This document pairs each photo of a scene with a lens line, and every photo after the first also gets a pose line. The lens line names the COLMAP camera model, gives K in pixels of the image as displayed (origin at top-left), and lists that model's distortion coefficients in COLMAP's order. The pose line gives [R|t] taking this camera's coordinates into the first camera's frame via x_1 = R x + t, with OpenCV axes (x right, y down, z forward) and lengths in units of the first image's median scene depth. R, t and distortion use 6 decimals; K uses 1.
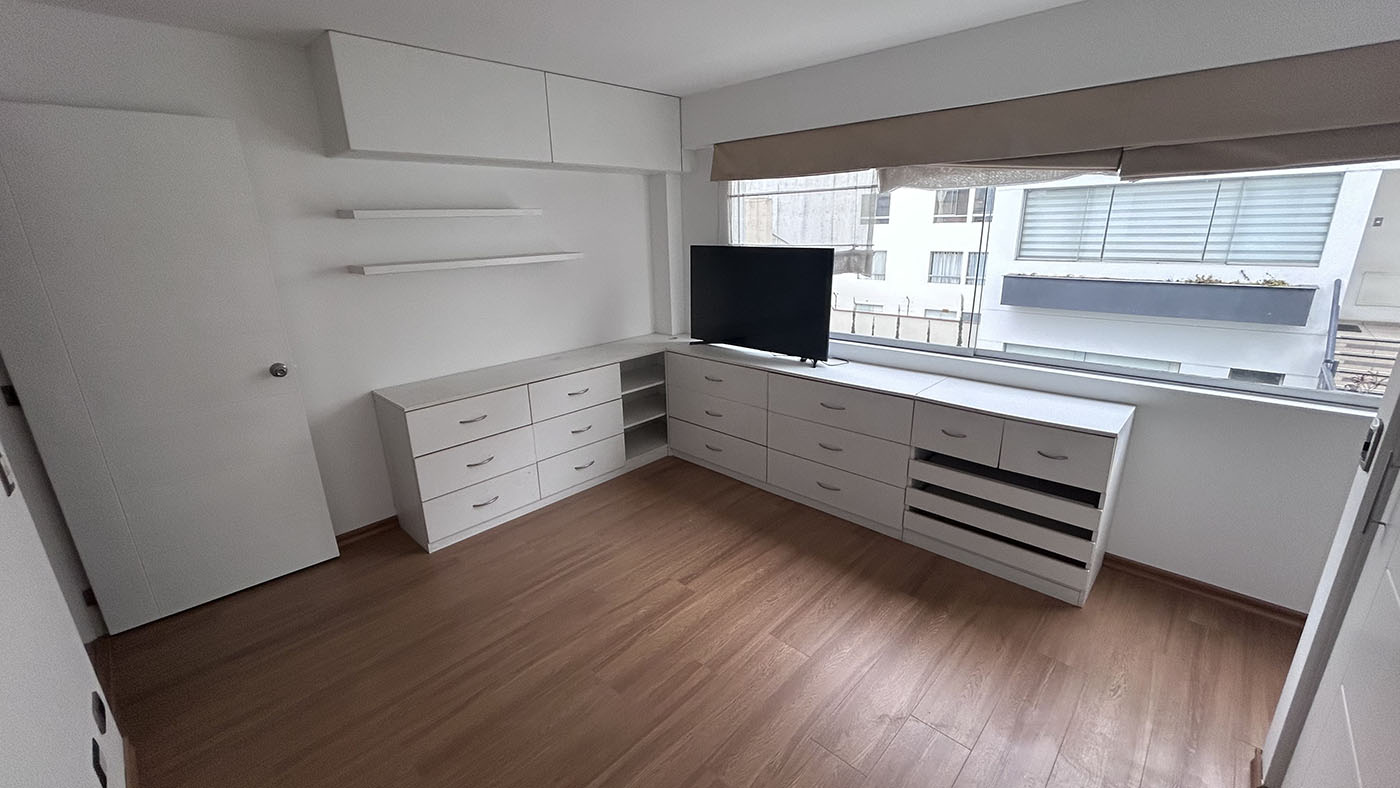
lens RADIAL K [[565.7, 0, 696.8], [0, 565.7, 394.2], [0, 0, 1]] dist [-0.000402, 0.000000]
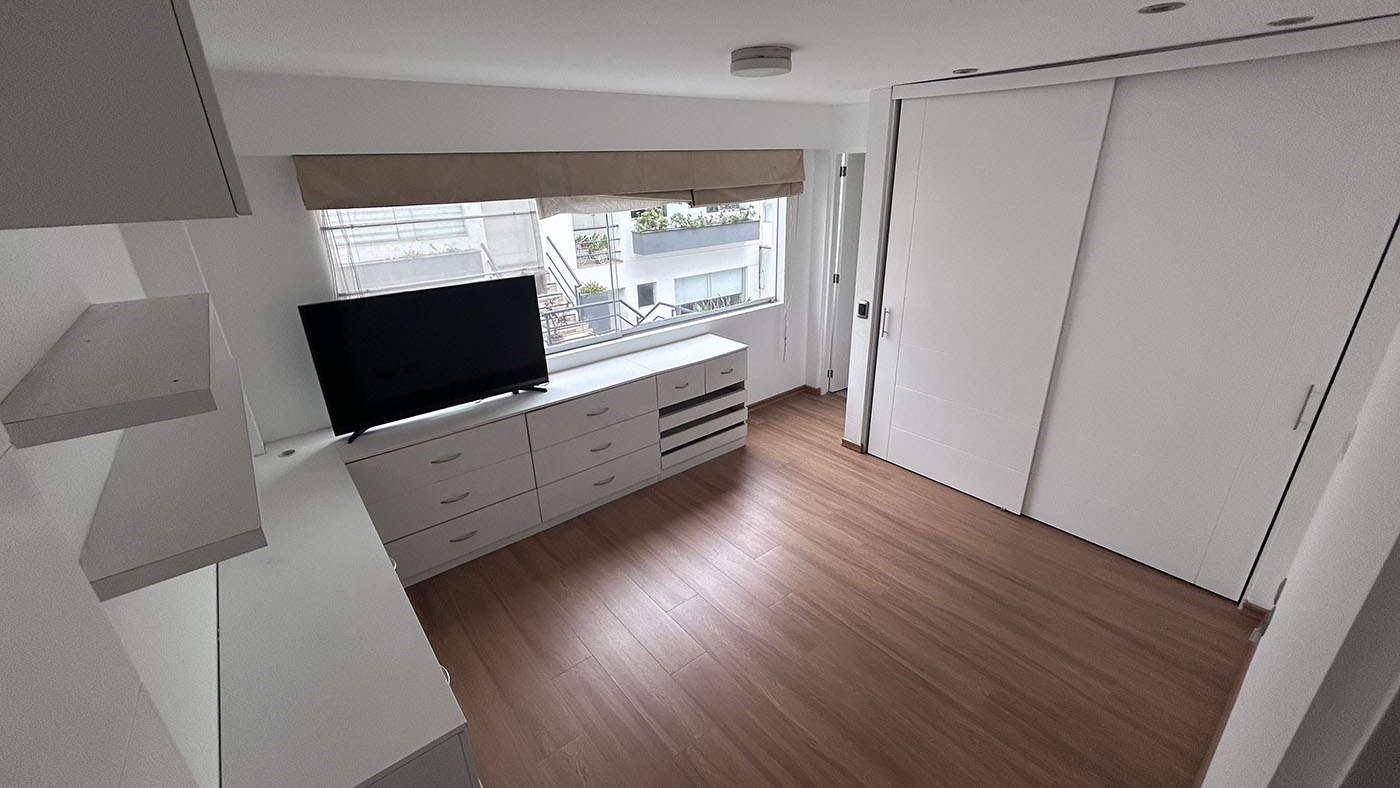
lens RADIAL K [[565.7, 0, 696.8], [0, 565.7, 394.2], [0, 0, 1]] dist [-0.000402, 0.000000]
pose [[0.138957, -0.354436, 0.924698, -0.772787], [0.313344, 0.901518, 0.298464, -0.290048], [-0.939418, 0.248275, 0.236333, 0.558390]]
